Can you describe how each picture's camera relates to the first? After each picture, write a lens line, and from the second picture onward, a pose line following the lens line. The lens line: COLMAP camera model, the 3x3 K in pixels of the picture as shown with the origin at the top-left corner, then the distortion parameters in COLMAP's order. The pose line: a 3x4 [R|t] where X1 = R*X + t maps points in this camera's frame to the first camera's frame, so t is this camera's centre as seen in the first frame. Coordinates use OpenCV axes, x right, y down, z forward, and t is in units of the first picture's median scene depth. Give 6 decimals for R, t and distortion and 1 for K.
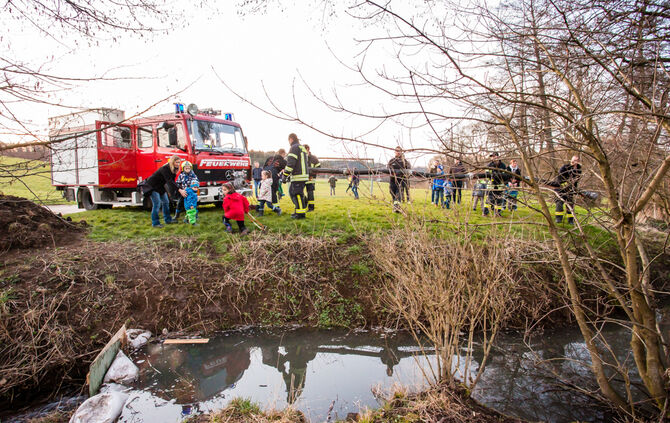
lens RADIAL K [[369.8, 0, 337.4], [0, 369.8, 213.2], [0, 0, 1]] dist [-0.036345, 0.000001]
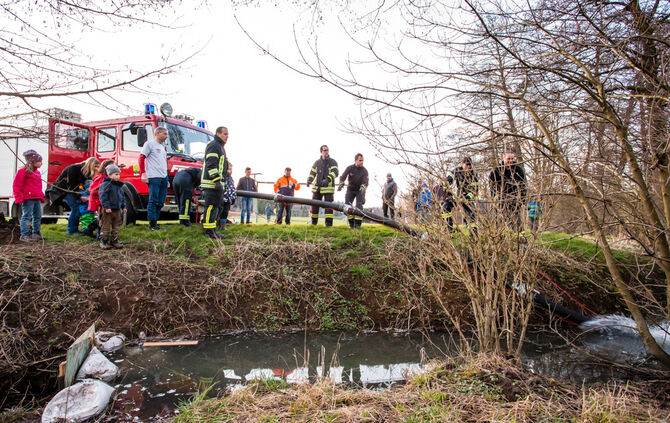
lens RADIAL K [[402.1, 0, 336.9], [0, 402.1, 213.0], [0, 0, 1]] dist [-0.020003, -0.000721]
pose [[0.993445, 0.004780, 0.114211, -0.120951], [0.010952, 0.990549, -0.136722, 0.157206], [-0.113785, 0.137077, 0.984003, 0.012787]]
